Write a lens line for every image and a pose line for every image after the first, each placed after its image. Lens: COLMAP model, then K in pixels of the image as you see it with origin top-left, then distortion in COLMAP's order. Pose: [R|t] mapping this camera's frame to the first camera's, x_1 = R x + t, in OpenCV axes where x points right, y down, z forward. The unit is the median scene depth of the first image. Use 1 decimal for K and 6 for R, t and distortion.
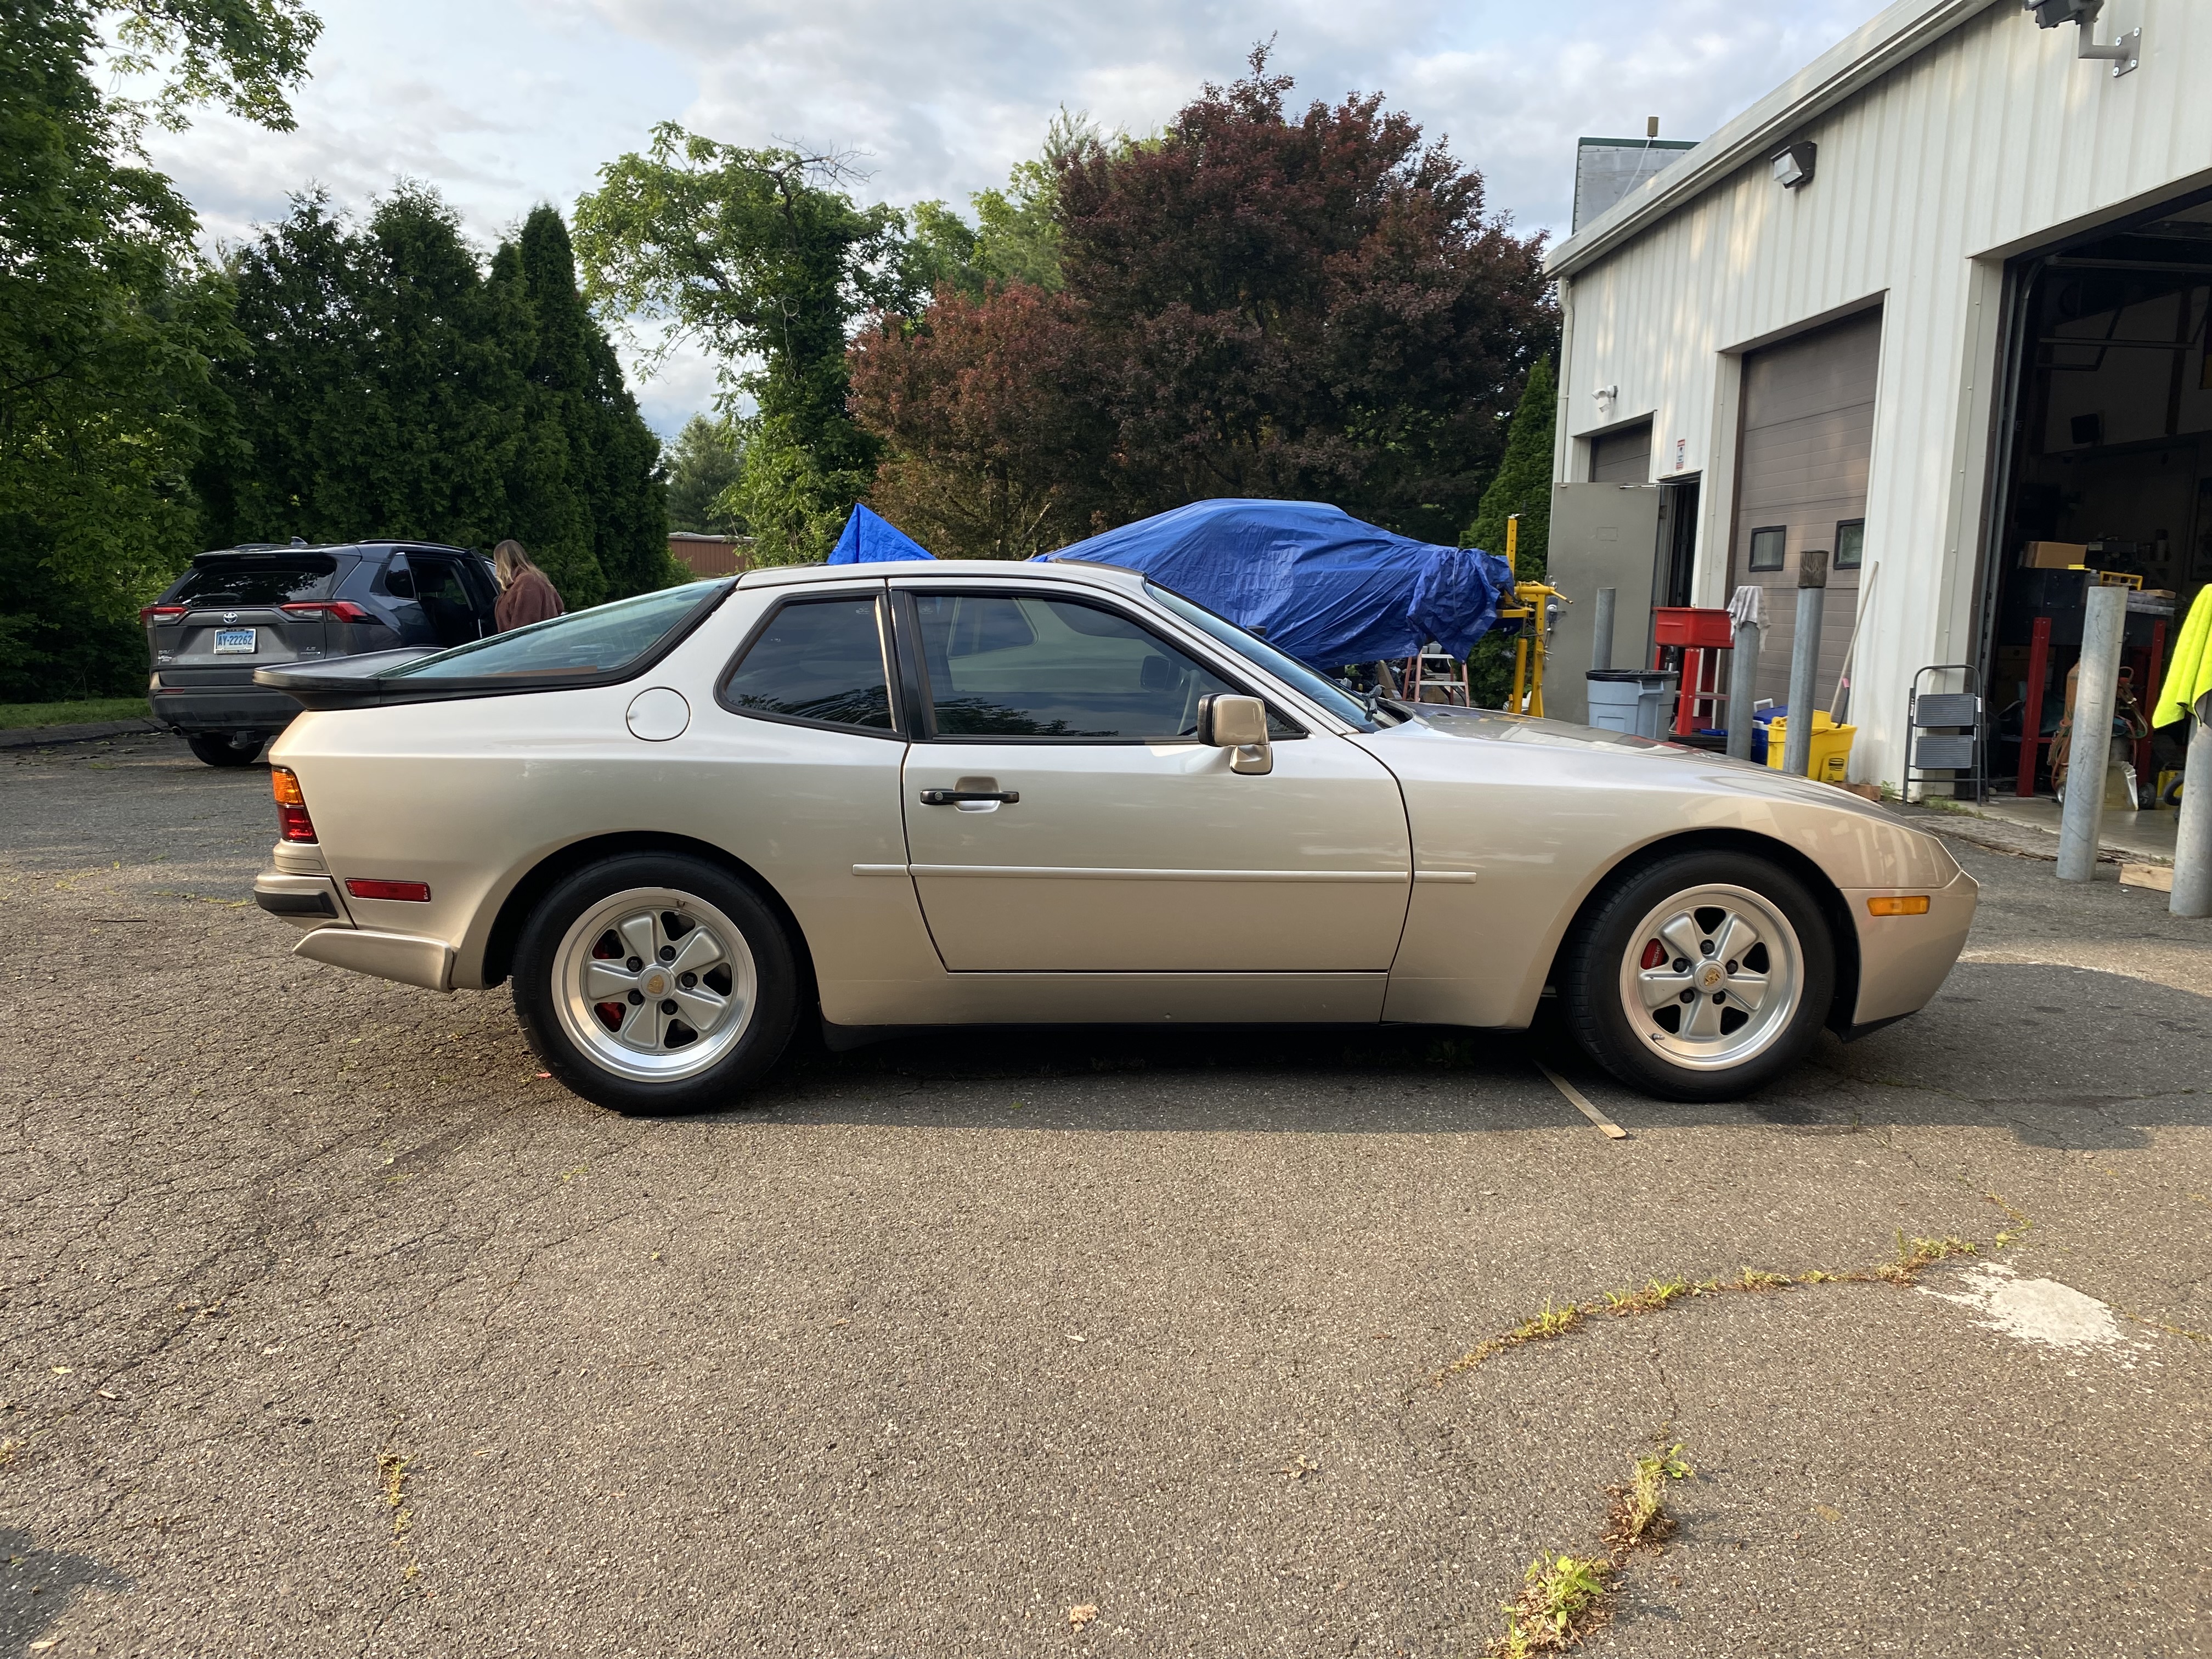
lens RADIAL K [[1696.5, 0, 1120.2], [0, 1696.5, 833.0], [0, 0, 1]] dist [0.011371, -0.021183]
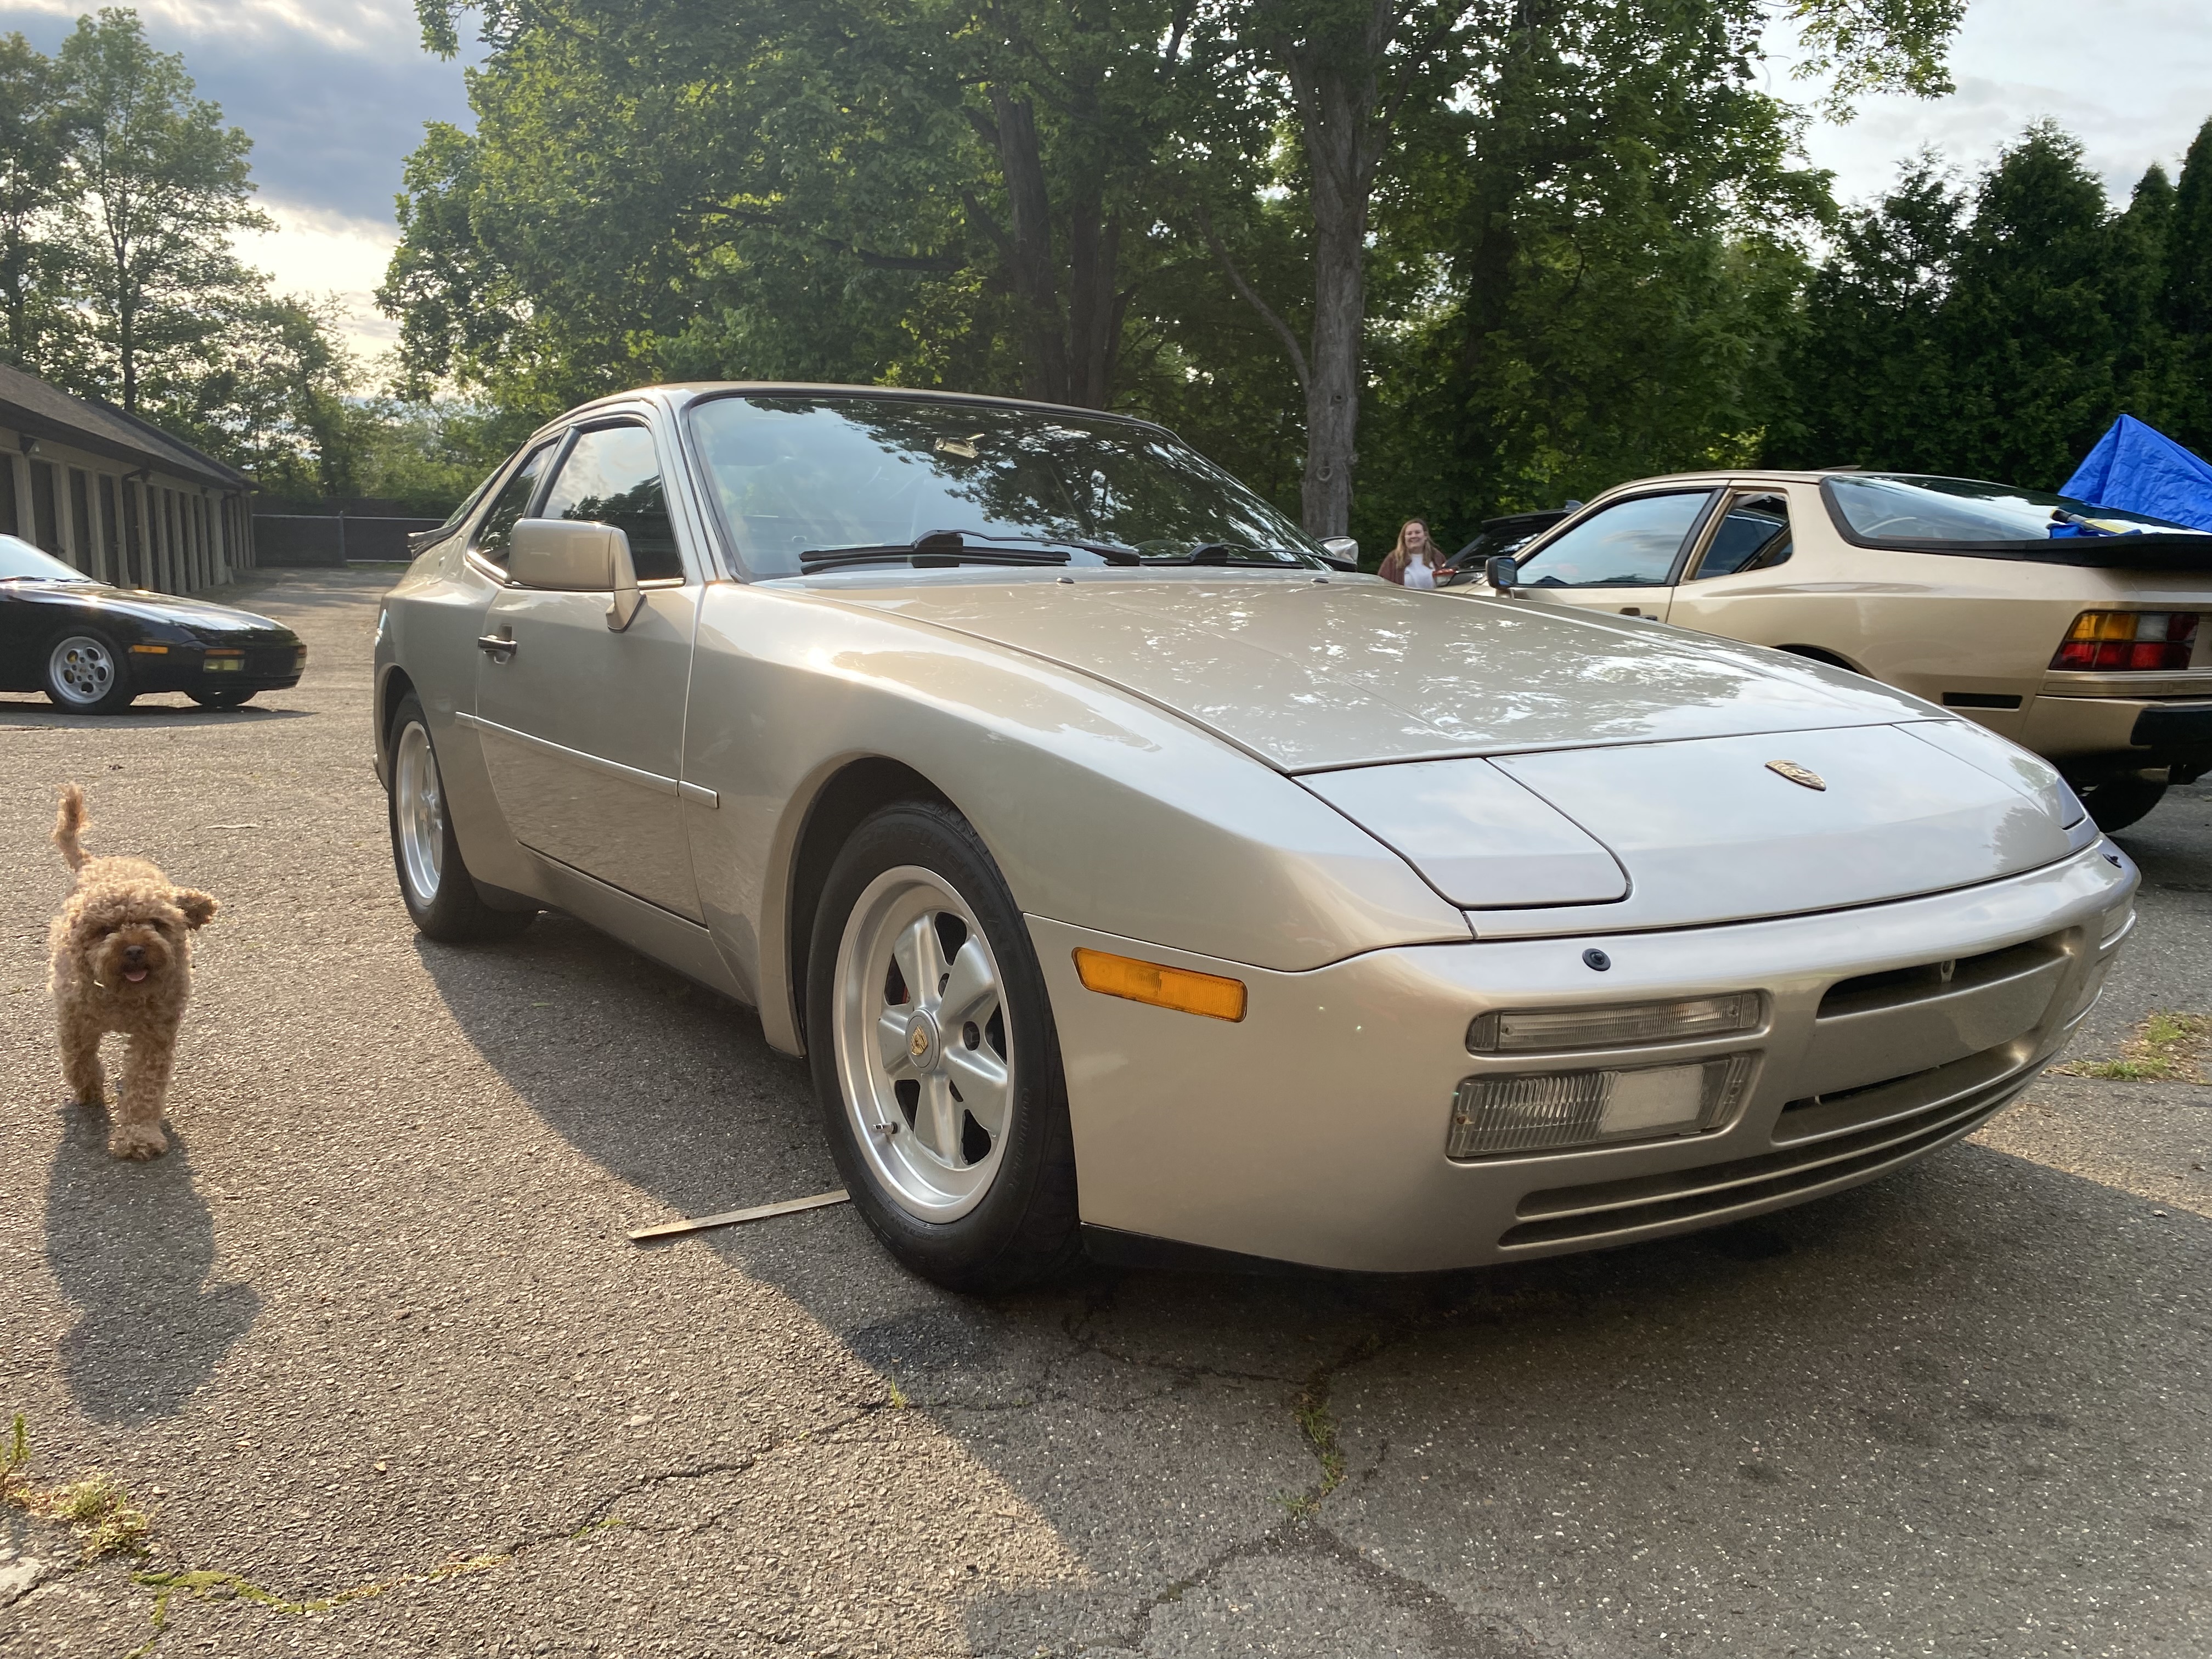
lens RADIAL K [[1696.5, 0, 1089.1], [0, 1696.5, 839.9], [0, 0, 1]] dist [0.011371, -0.021183]
pose [[0.498173, 0.121092, -0.858580, 0.160496], [-0.125028, 0.989884, 0.067065, -0.003571], [0.858016, 0.073937, 0.508274, 0.151687]]
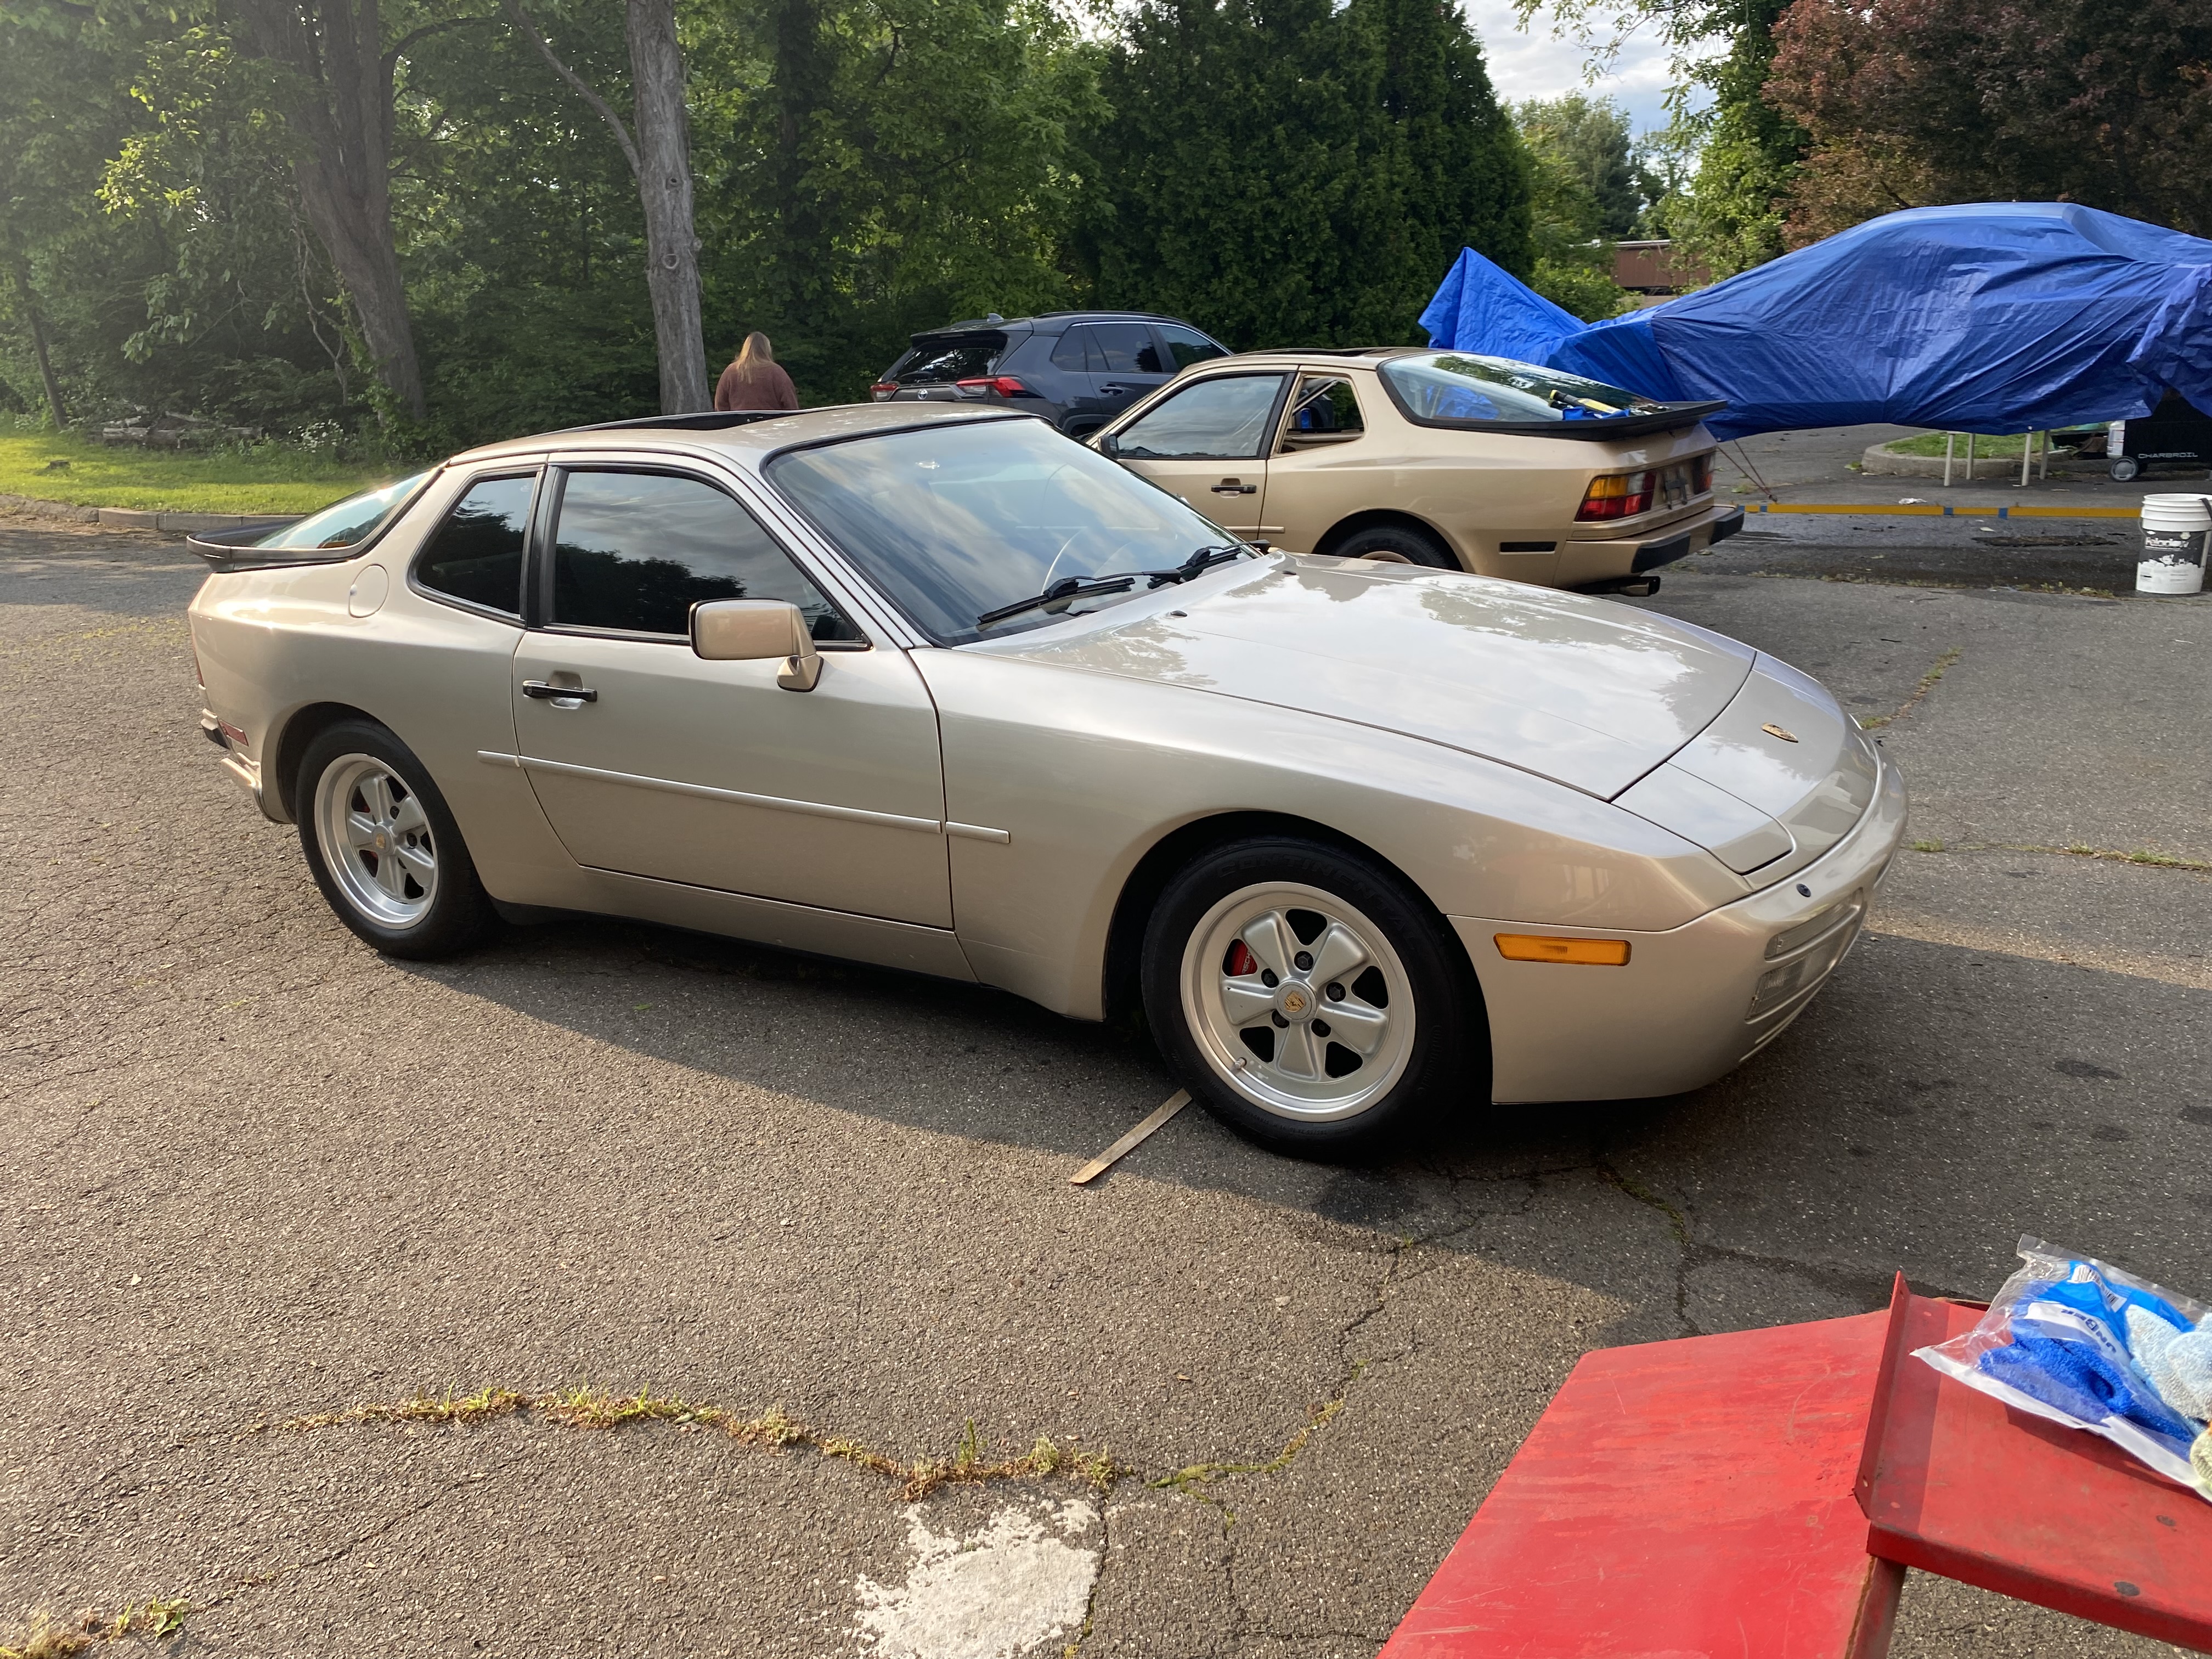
lens RADIAL K [[1696.5, 0, 1119.1], [0, 1696.5, 825.6], [0, 0, 1]] dist [0.011371, -0.021183]
pose [[0.825005, 0.121877, -0.551827, 0.134262], [-0.032650, 0.985116, 0.168761, -0.022232], [0.564182, -0.121211, 0.816705, 0.070625]]
